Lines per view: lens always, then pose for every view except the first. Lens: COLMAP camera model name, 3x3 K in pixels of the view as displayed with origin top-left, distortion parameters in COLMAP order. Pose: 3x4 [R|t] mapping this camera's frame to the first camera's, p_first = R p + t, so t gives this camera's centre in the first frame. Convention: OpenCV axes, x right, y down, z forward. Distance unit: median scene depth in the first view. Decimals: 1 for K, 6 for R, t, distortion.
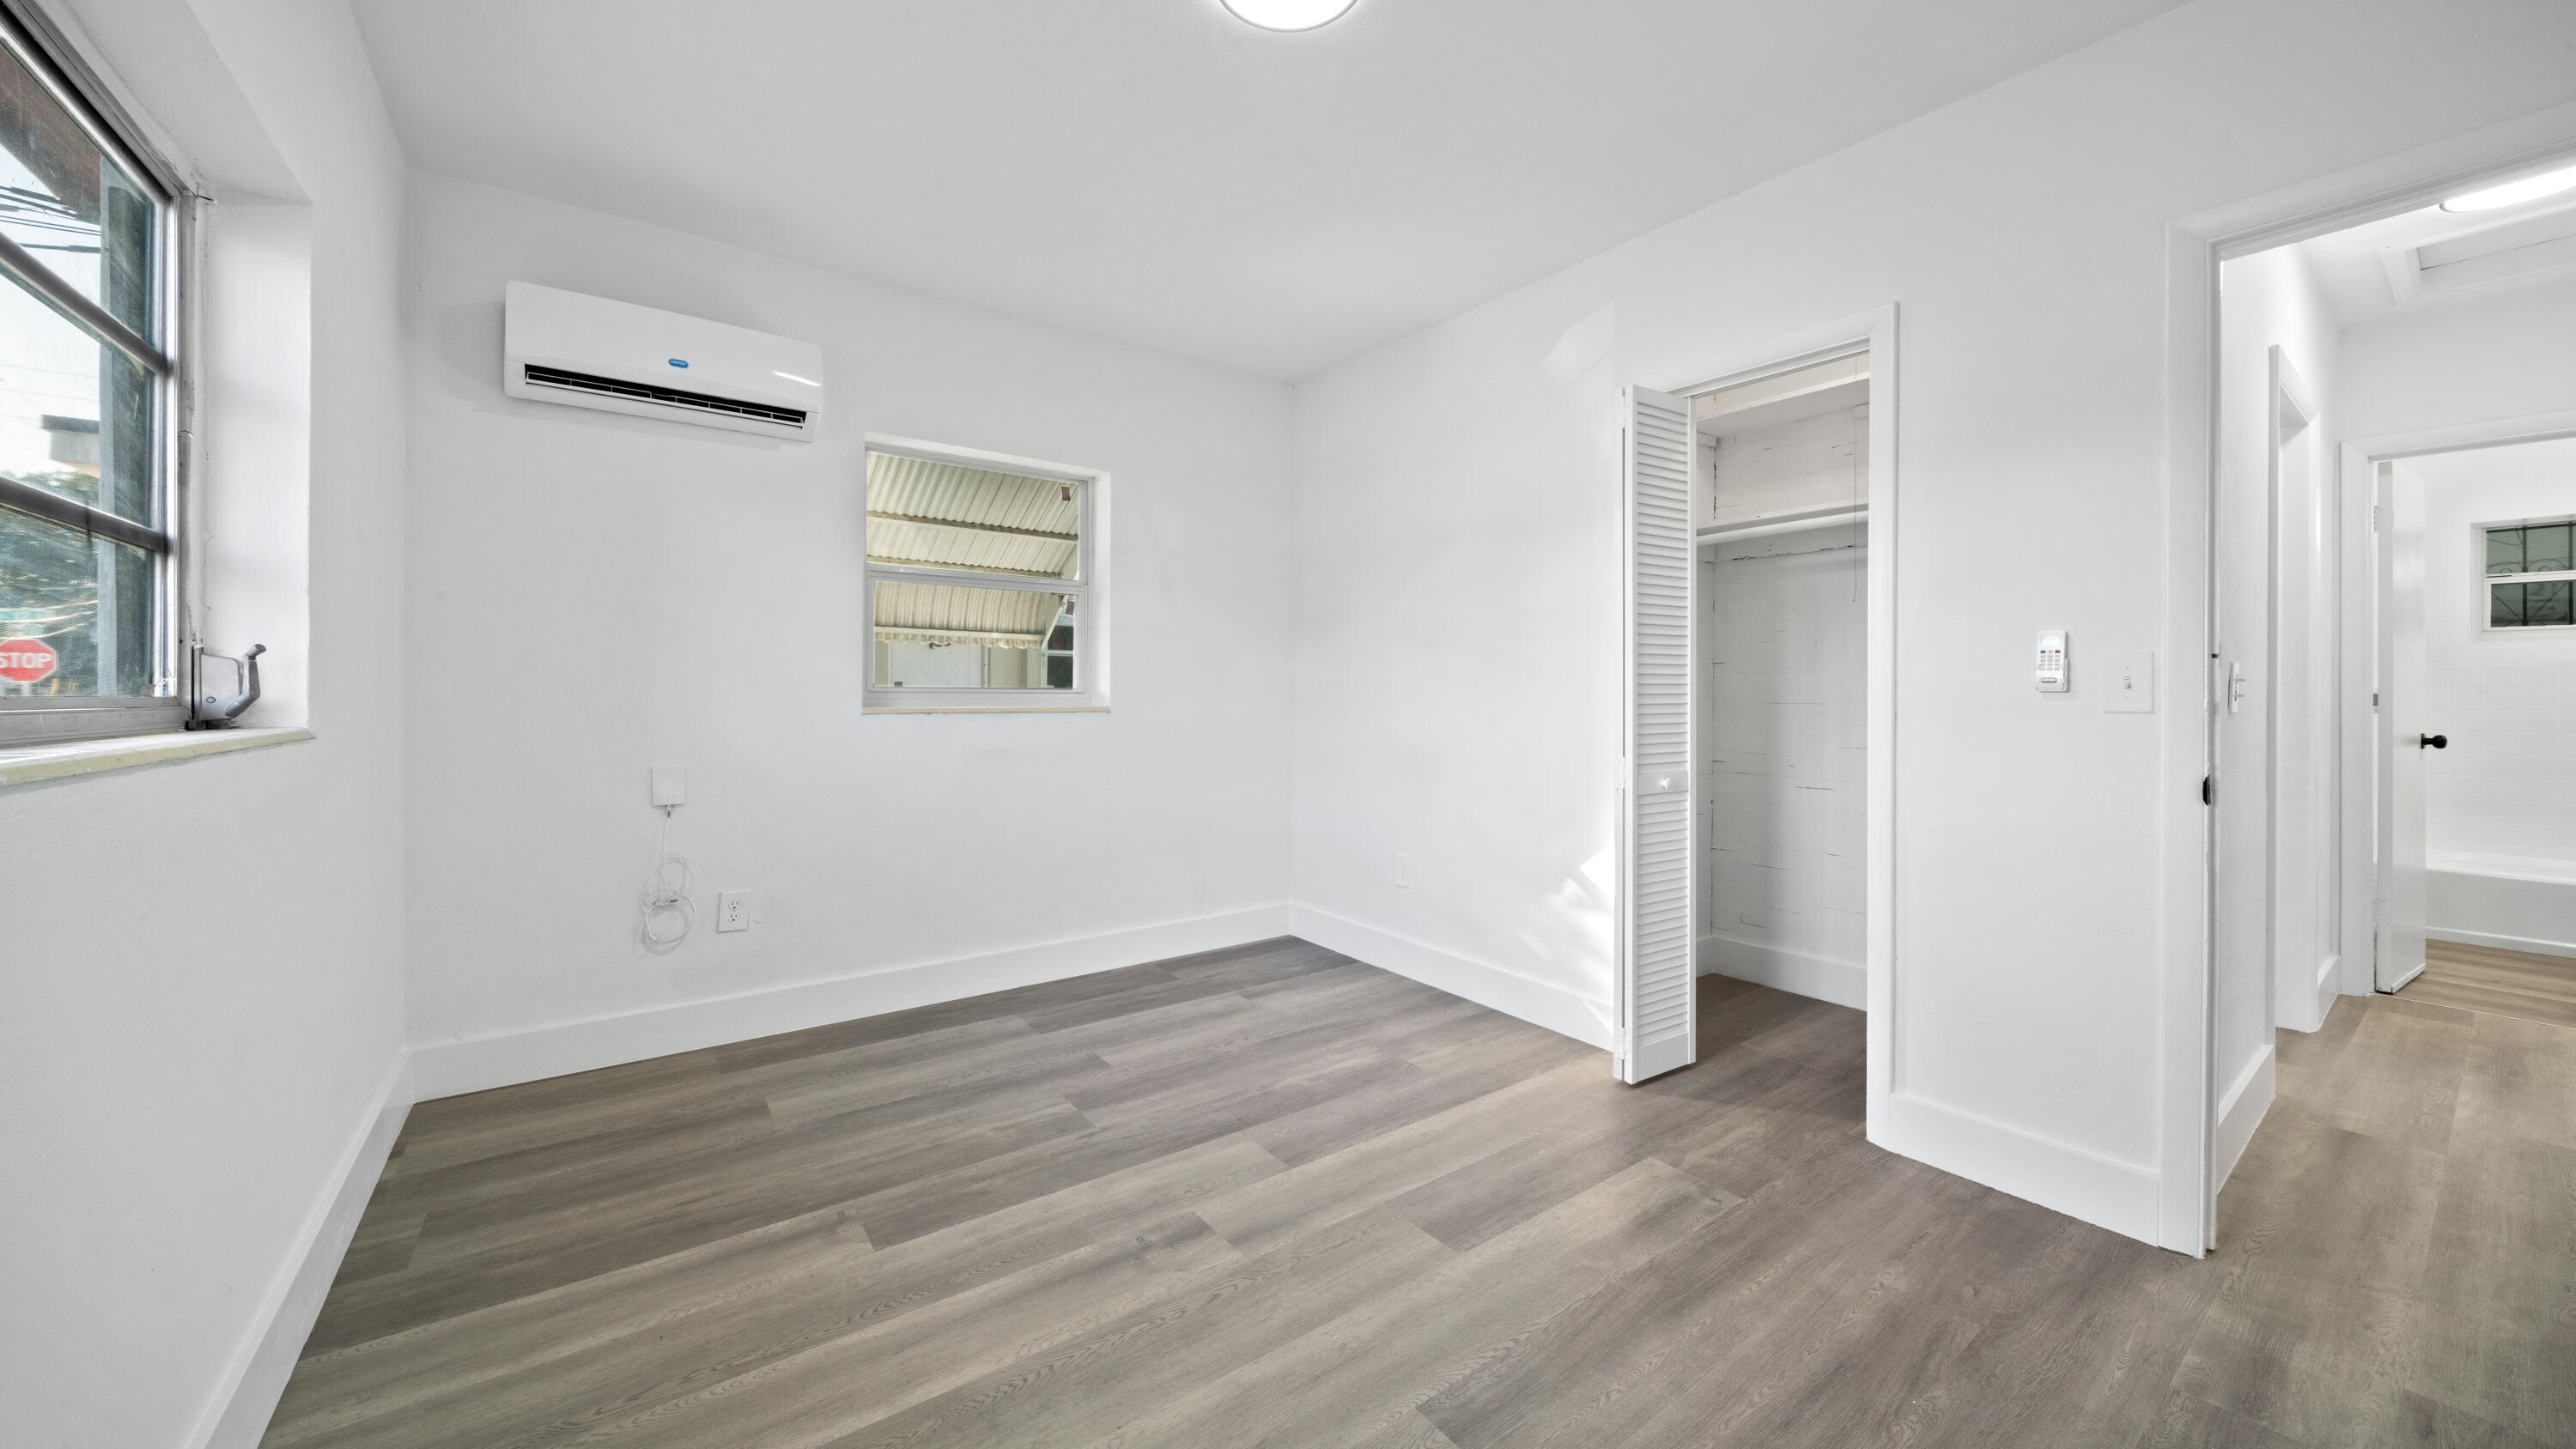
lens RADIAL K [[923.2, 0, 1279.2], [0, 923.2, 709.9], [0, 0, 1]] dist [-0.000671, -0.000112]
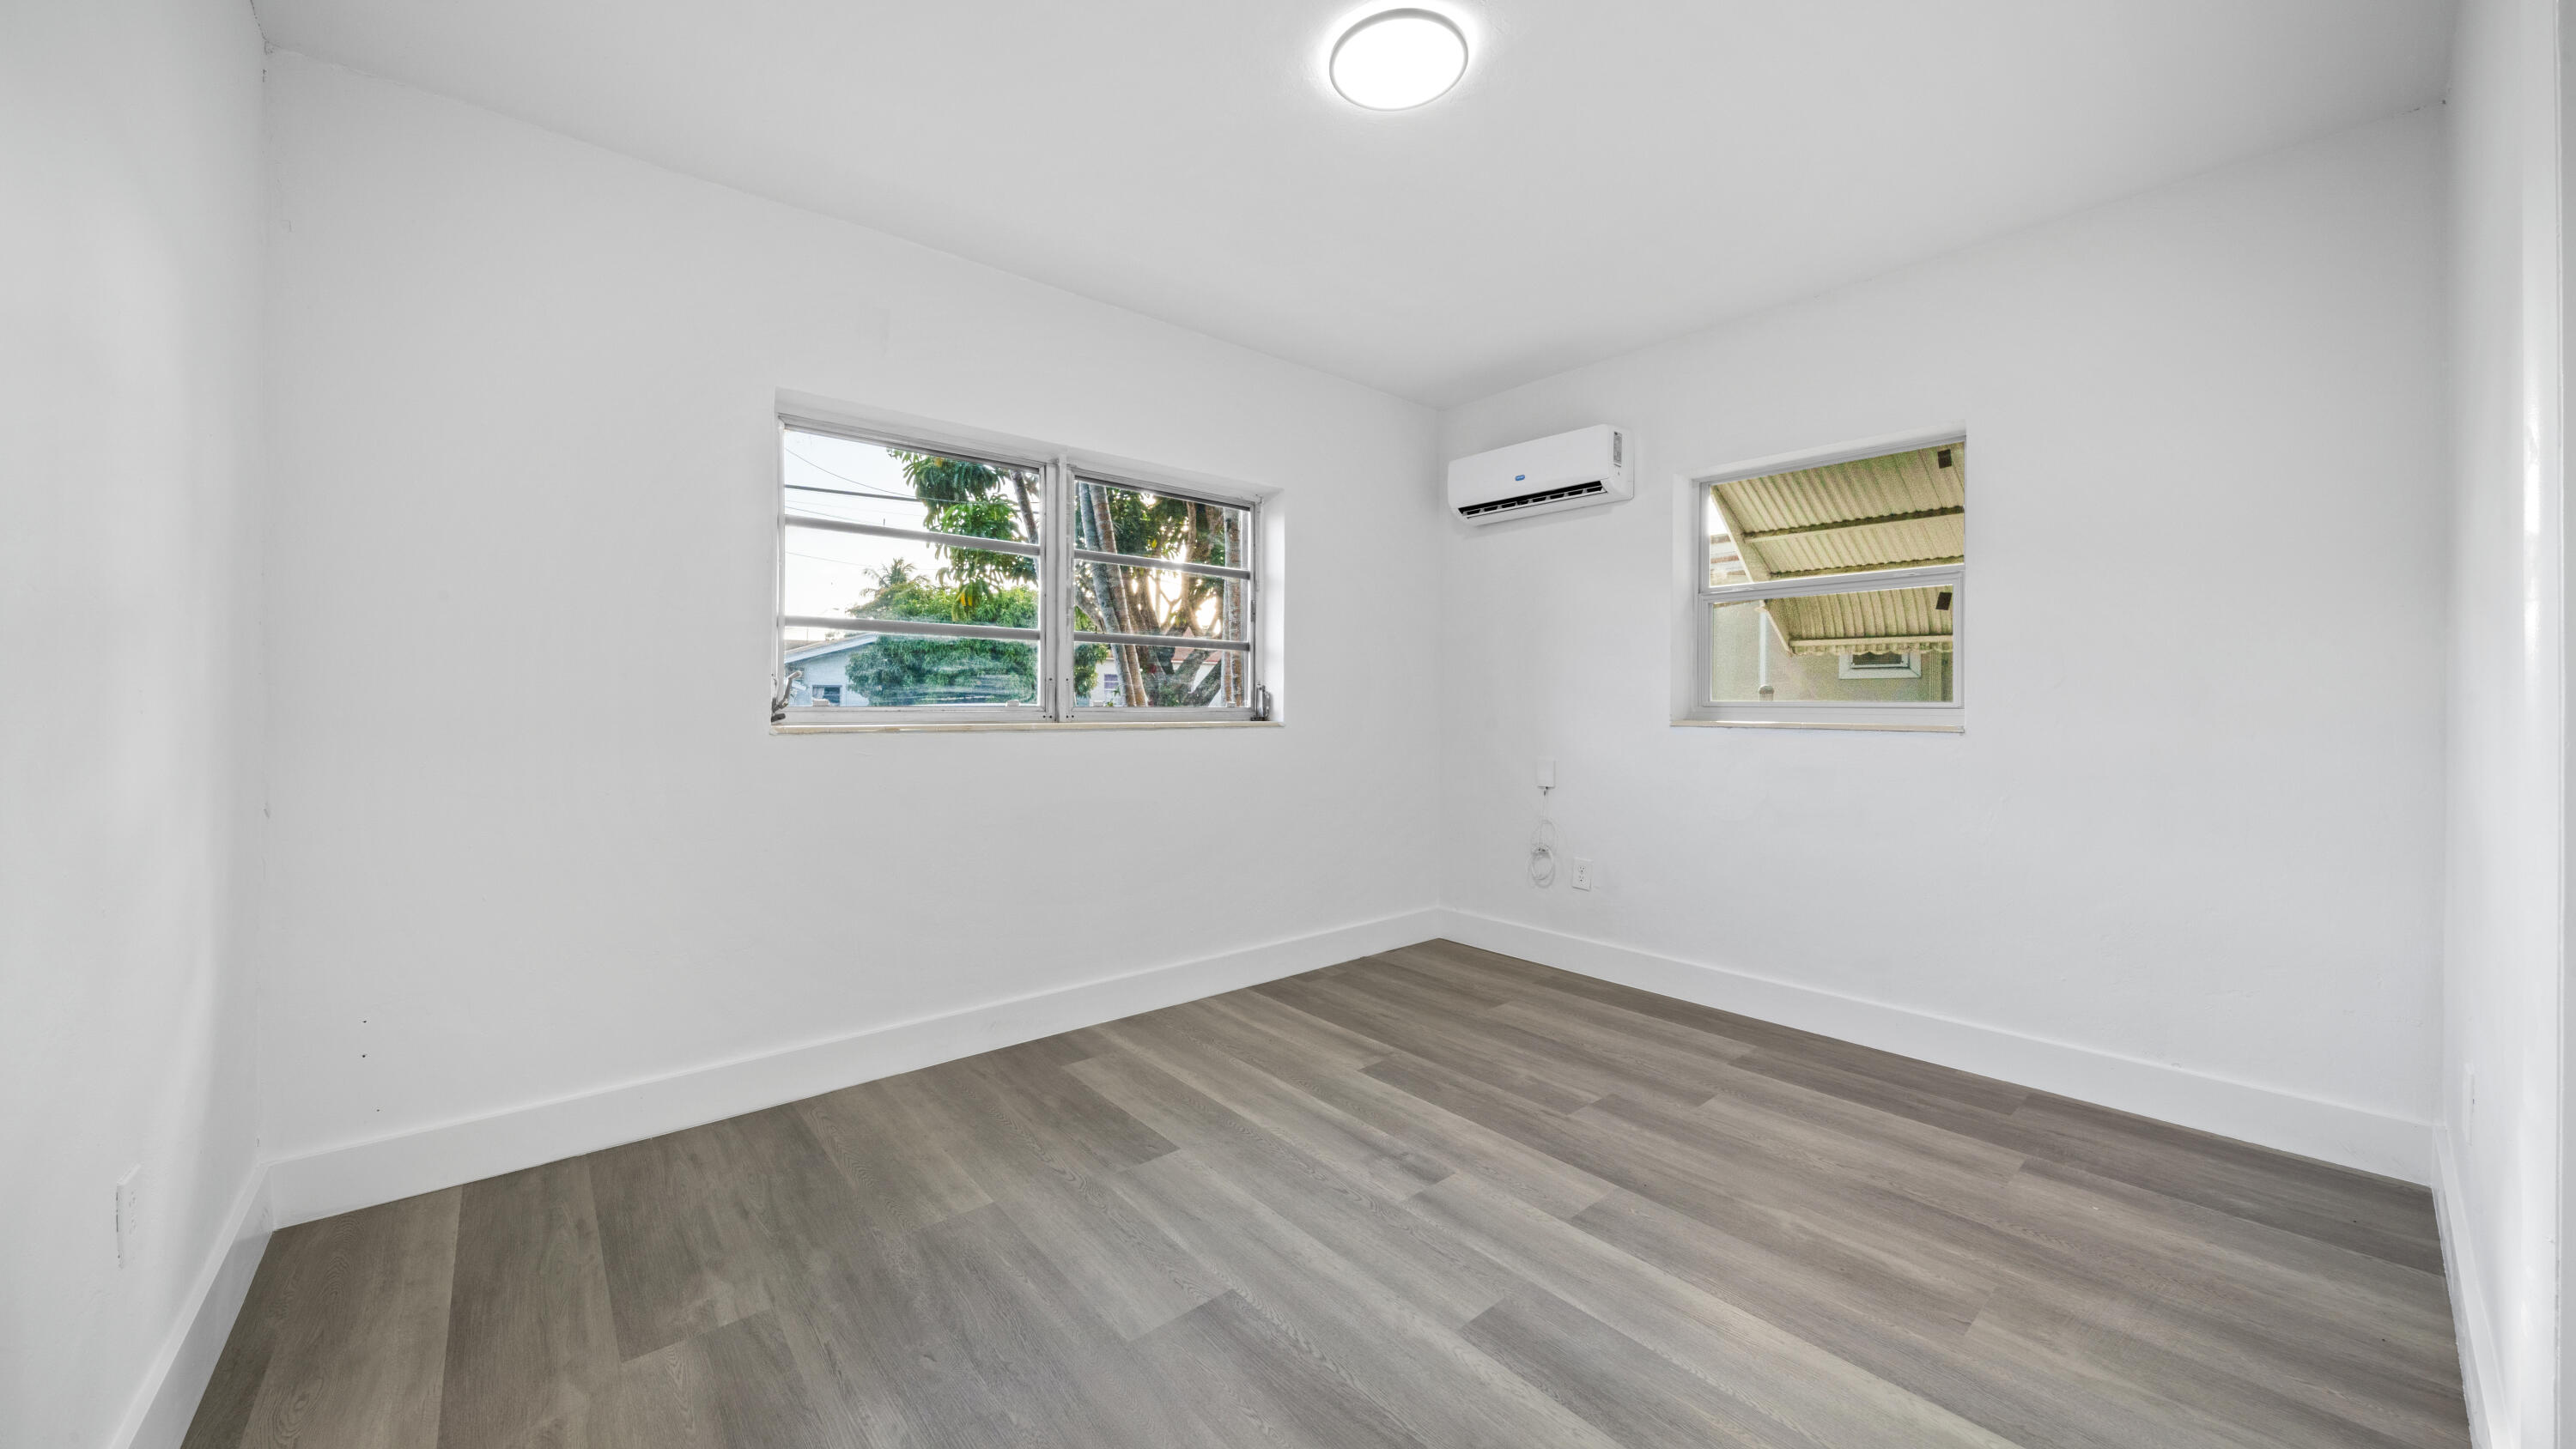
lens RADIAL K [[923.2, 0, 1279.2], [0, 923.2, 709.9], [0, 0, 1]] dist [-0.000671, -0.000112]
pose [[0.059923, 0.003330, -0.998197, 0.855755], [-0.021313, 0.999771, 0.002056, -0.009077], [0.997975, 0.021151, 0.059981, 0.607658]]
